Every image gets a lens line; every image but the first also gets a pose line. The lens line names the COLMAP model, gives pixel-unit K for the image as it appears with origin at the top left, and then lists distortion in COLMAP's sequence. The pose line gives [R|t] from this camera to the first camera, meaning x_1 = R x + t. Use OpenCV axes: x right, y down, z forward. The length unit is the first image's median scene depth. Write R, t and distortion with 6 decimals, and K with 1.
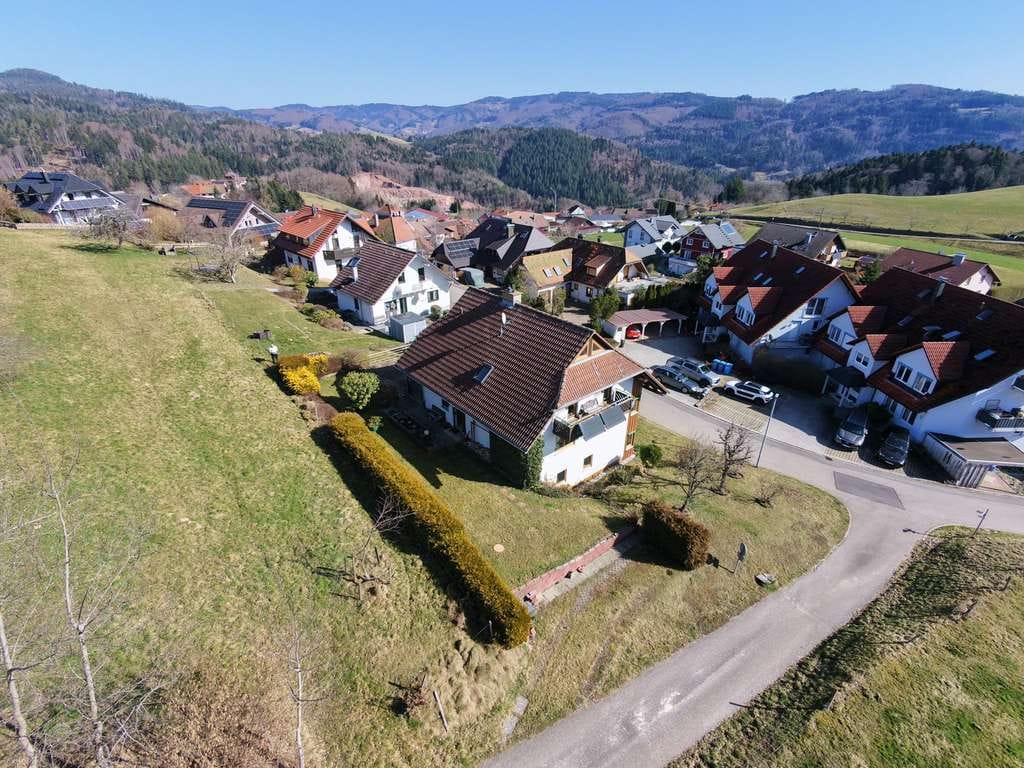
lens RADIAL K [[478.8, 0, 512.0], [0, 478.8, 384.0], [0, 0, 1]] dist [-0.000643, 0.000010]
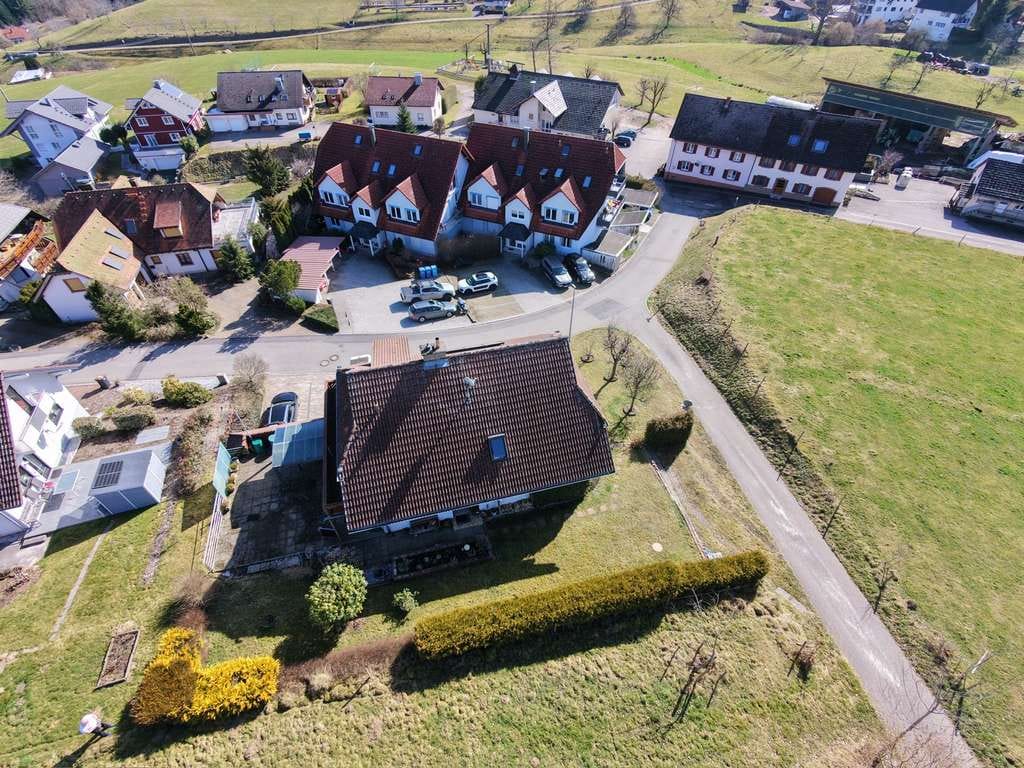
lens RADIAL K [[478.8, 0, 512.0], [0, 478.8, 384.0], [0, 0, 1]] dist [-0.000643, 0.000010]
pose [[0.442097, -0.641062, 0.627367, -0.408042], [0.413980, 0.766311, 0.491313, -0.413008], [-0.795721, 0.042510, 0.604170, 0.364377]]
